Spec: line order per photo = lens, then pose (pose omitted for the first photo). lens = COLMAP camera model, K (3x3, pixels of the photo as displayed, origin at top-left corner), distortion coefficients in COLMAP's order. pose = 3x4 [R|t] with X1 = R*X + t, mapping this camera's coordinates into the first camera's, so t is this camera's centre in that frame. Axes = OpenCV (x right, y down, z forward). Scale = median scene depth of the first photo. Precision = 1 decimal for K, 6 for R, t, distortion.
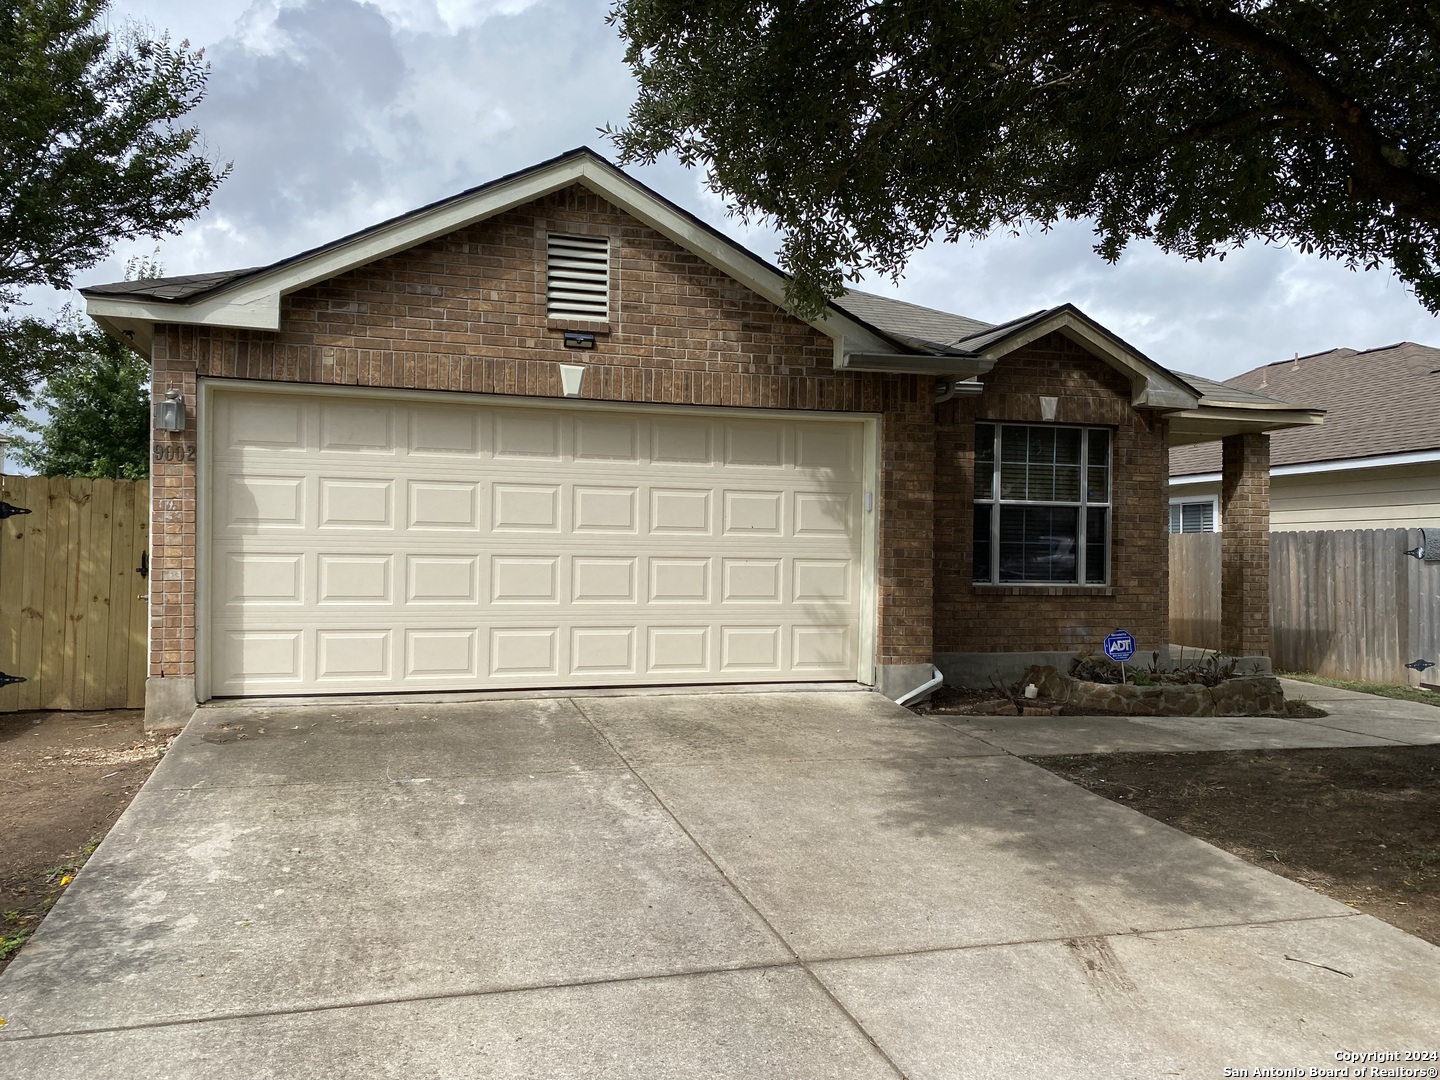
lens RADIAL K [[1094.9, 0, 725.4], [0, 1094.9, 545.7], [0, 0, 1]] dist [0.044802, -0.069975]
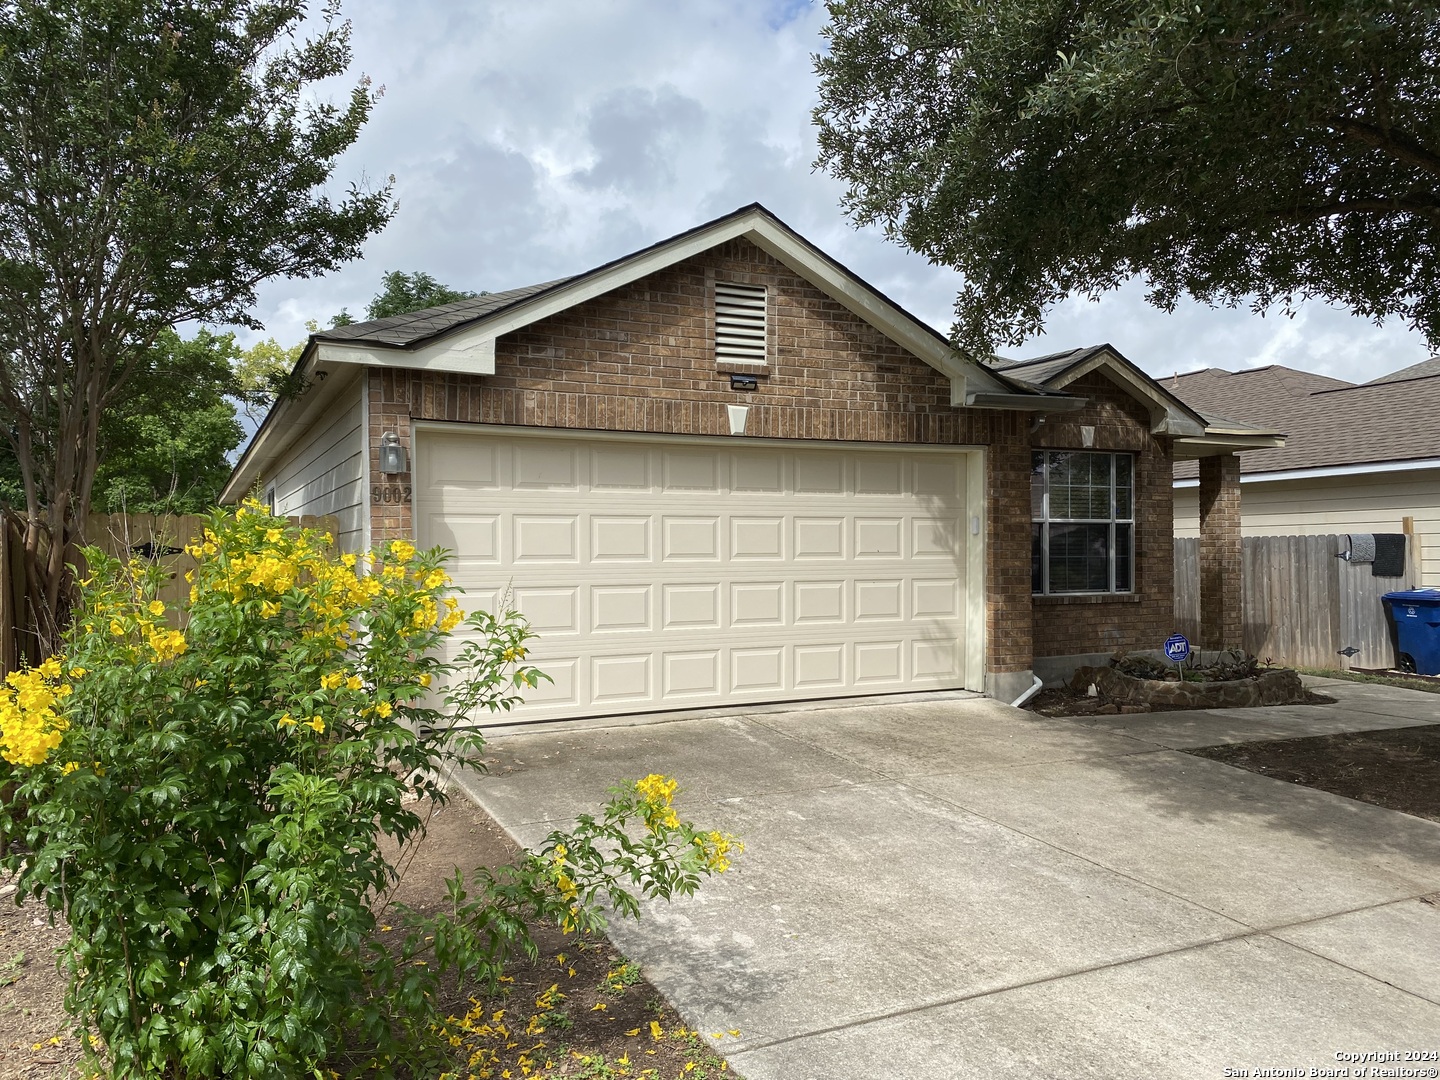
lens RADIAL K [[1094.9, 0, 725.4], [0, 1094.9, 545.7], [0, 0, 1]] dist [0.044802, -0.069975]
pose [[0.984899, -0.019718, 0.172006, -0.327439], [0.019486, 0.999806, 0.003035, -0.030218], [-0.172032, 0.000362, 0.985091, -0.049238]]
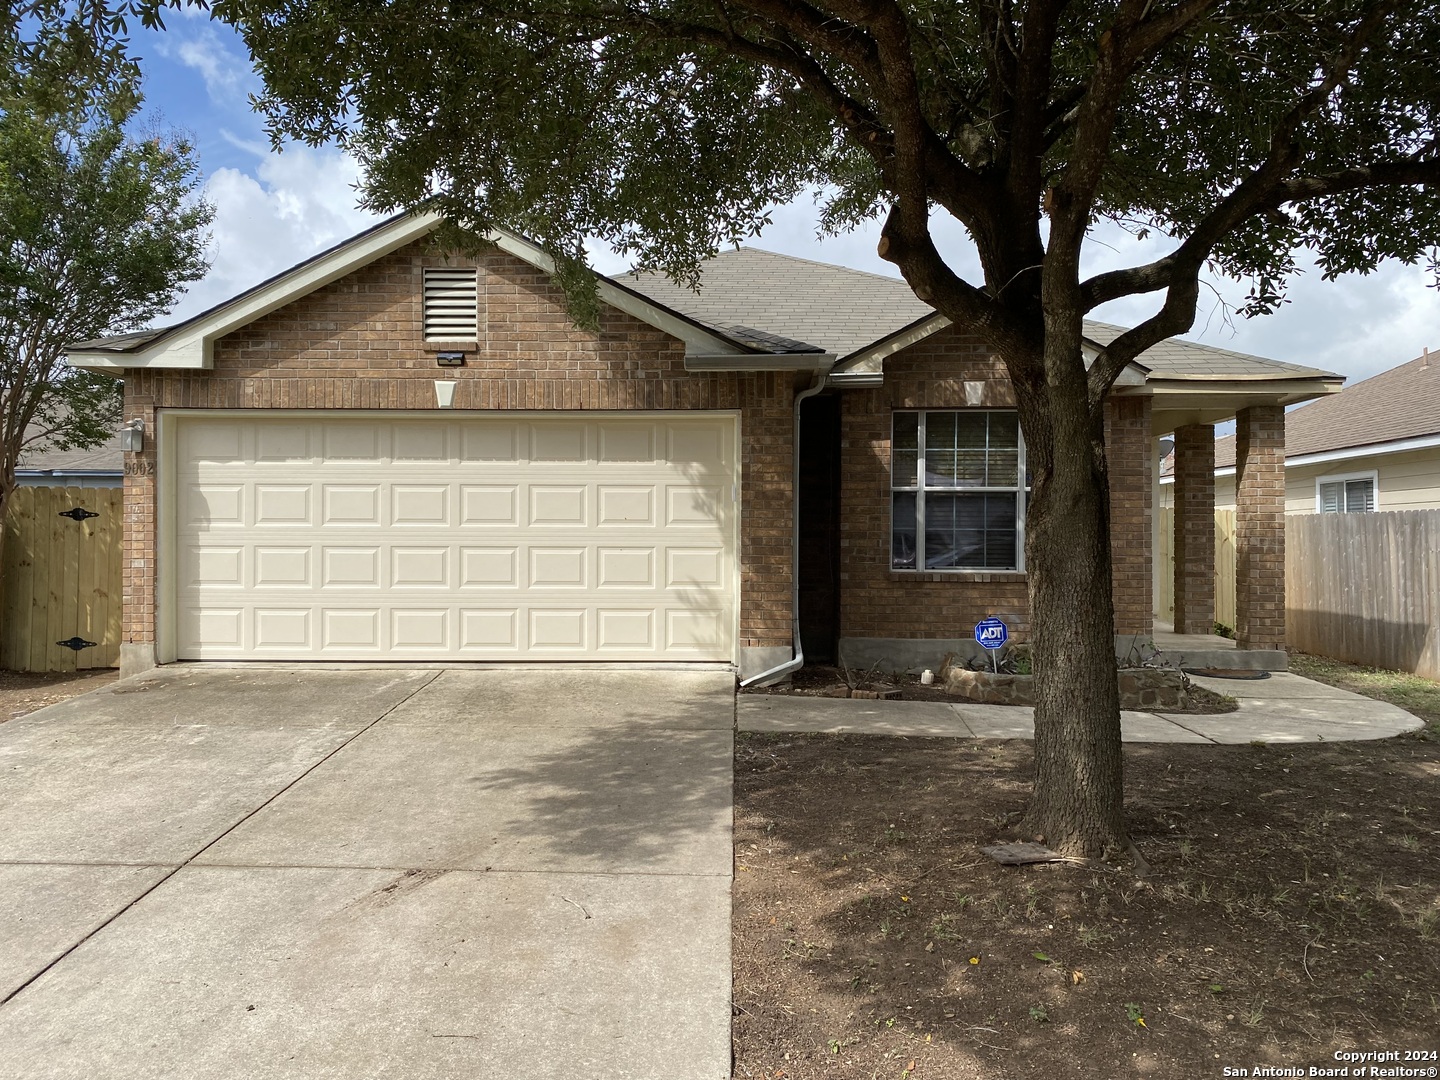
lens RADIAL K [[1102.0, 0, 743.5], [0, 1102.0, 535.4], [0, 0, 1]] dist [0.043397, -0.111505]
pose [[0.953390, -0.009775, -0.301584, 0.491182], [0.010475, 0.999945, 0.000702, 0.000140], [0.301560, -0.003828, 0.953439, -0.013945]]
